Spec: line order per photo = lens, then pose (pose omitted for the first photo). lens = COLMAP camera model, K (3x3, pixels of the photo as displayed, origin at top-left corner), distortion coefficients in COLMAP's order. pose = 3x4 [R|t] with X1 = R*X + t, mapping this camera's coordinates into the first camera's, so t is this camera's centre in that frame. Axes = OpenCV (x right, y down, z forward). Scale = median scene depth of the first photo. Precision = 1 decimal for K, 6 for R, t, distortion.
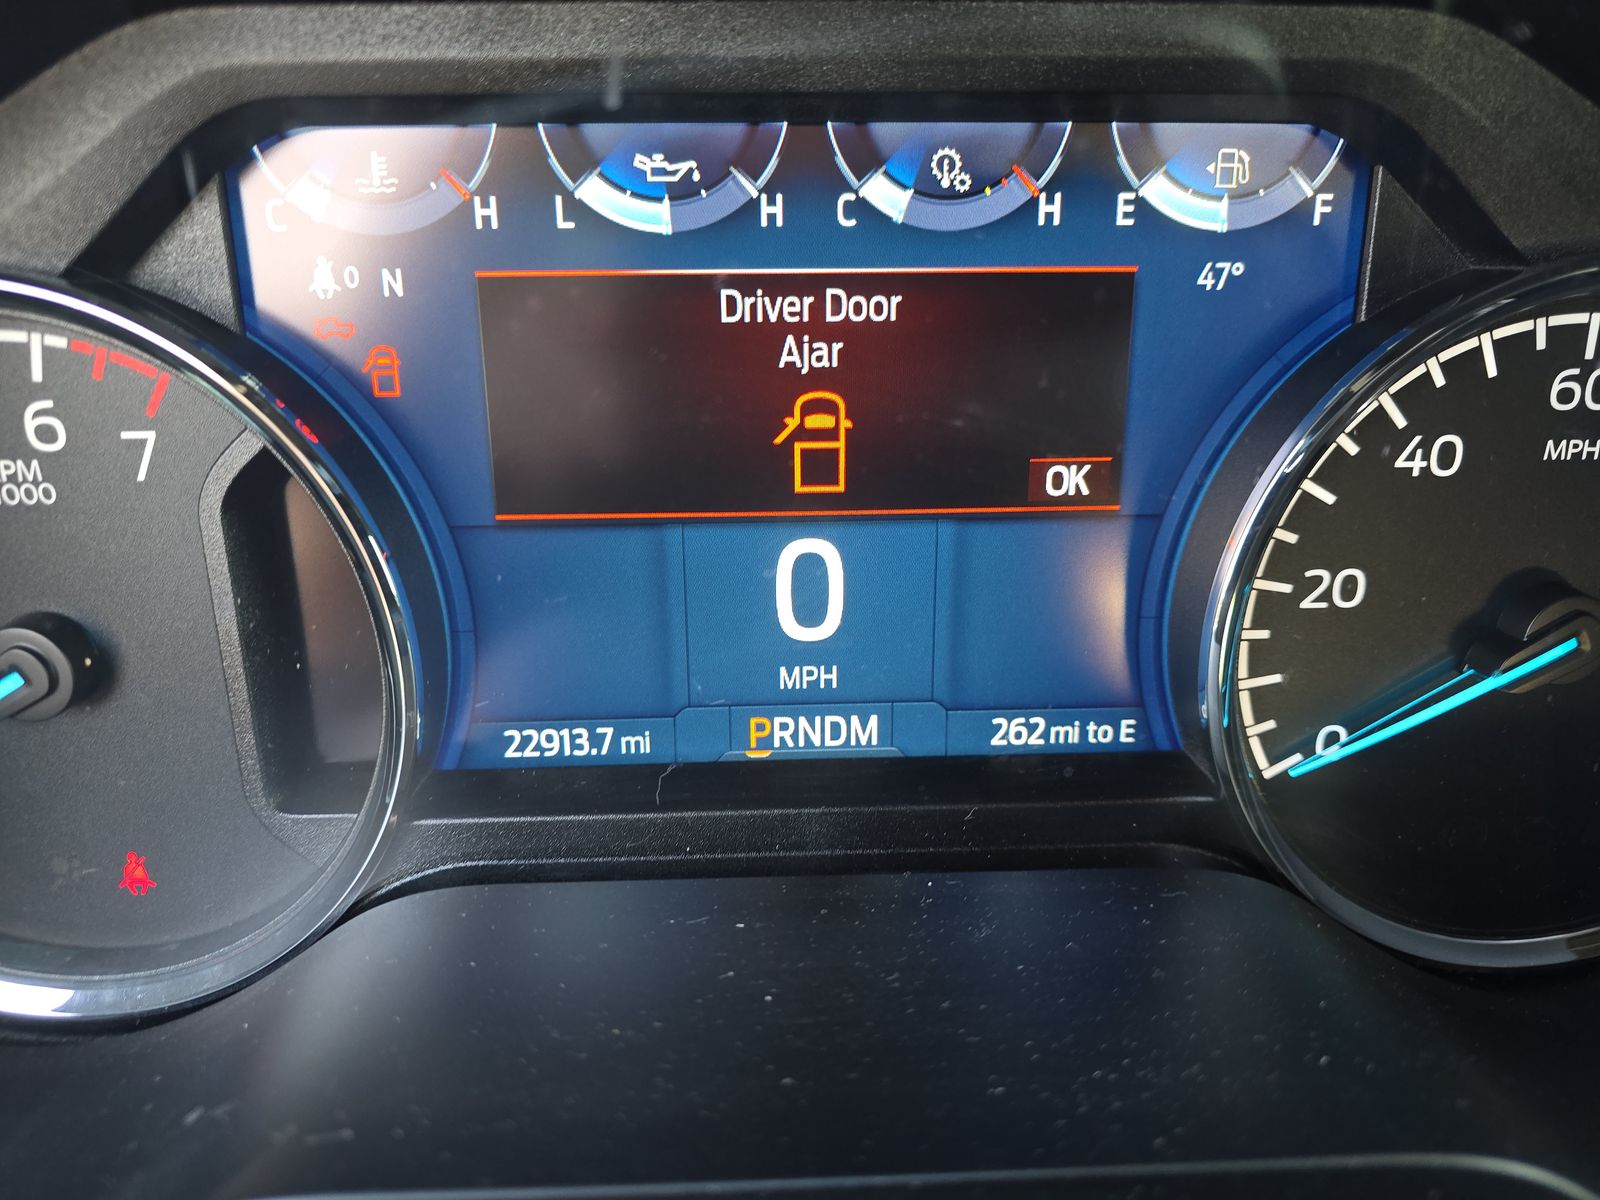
lens RADIAL K [[1110.4, 0, 792.0], [0, 1110.4, 597.9], [0, 0, 1]] dist [0.026372, -0.022066]
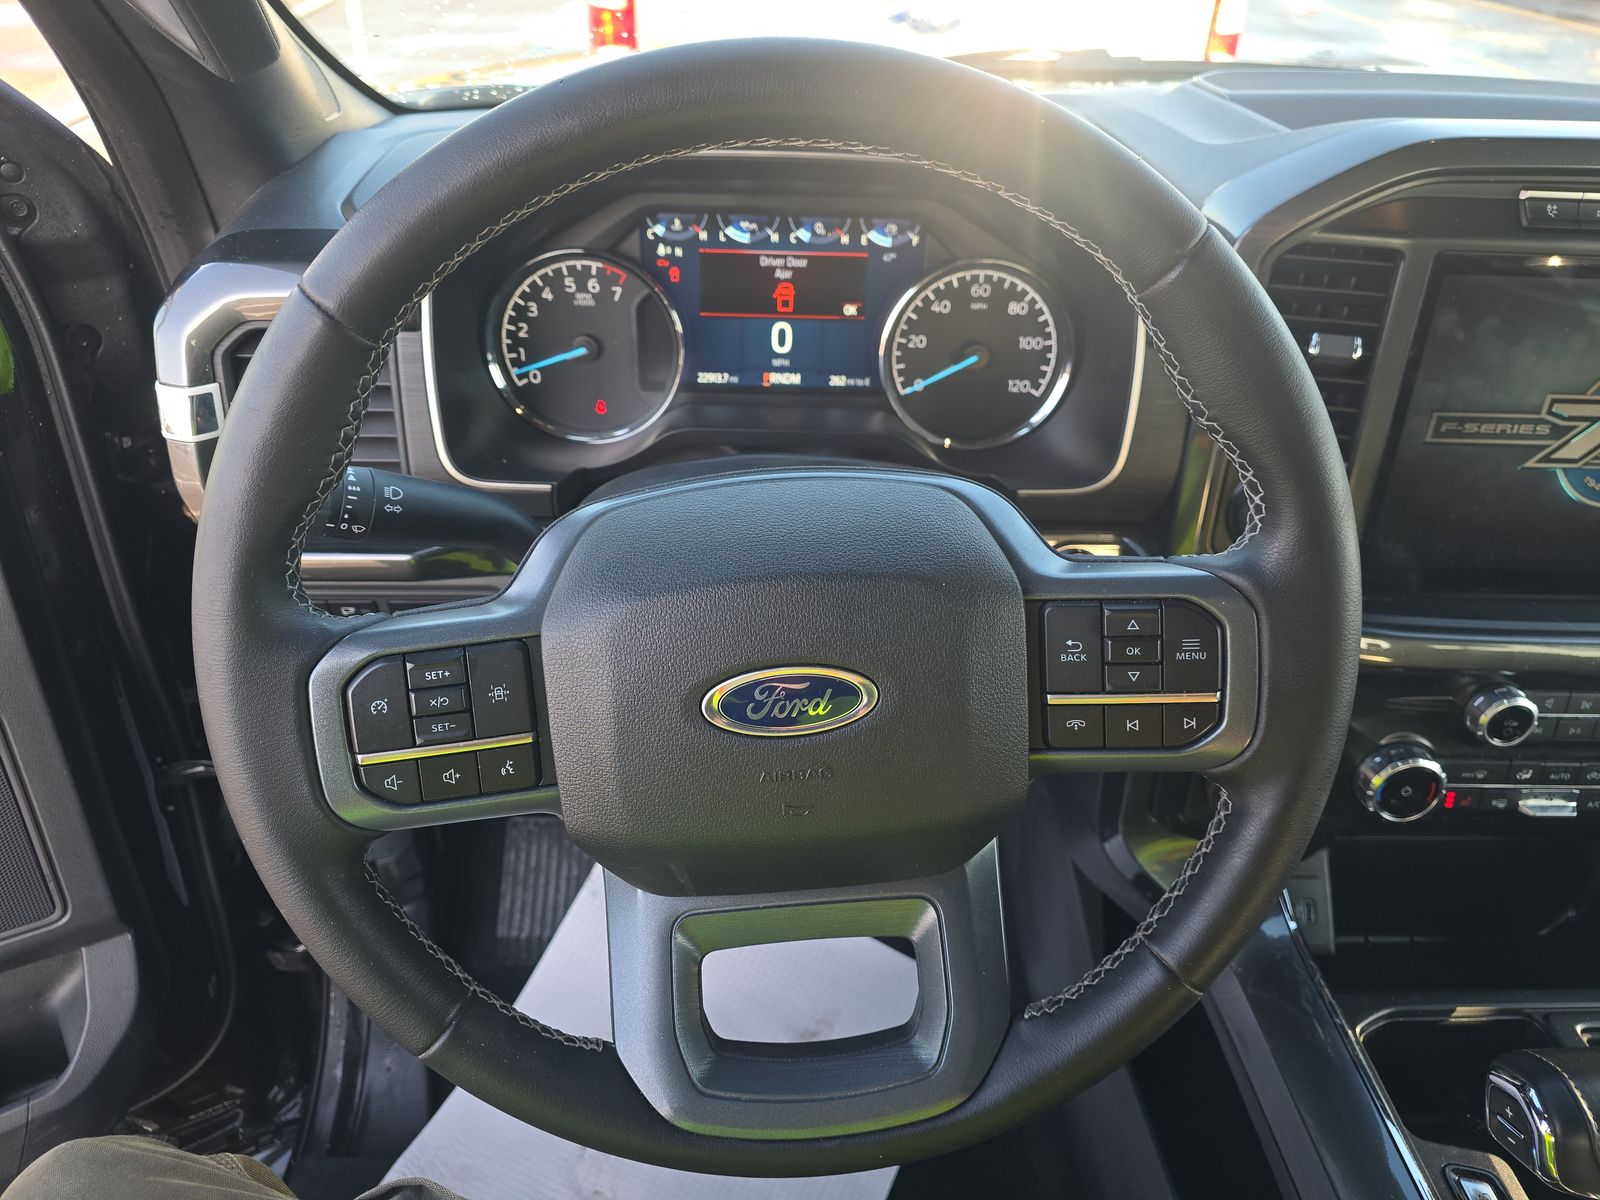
lens RADIAL K [[1110.4, 0, 801.6], [0, 1110.4, 594.2], [0, 0, 1]] dist [0.026372, -0.022066]
pose [[0.999298, 0.035985, 0.010410, 0.080095], [-0.037039, 0.990694, 0.130974, 0.382114], [-0.005600, -0.131268, 0.991331, -3.030539]]
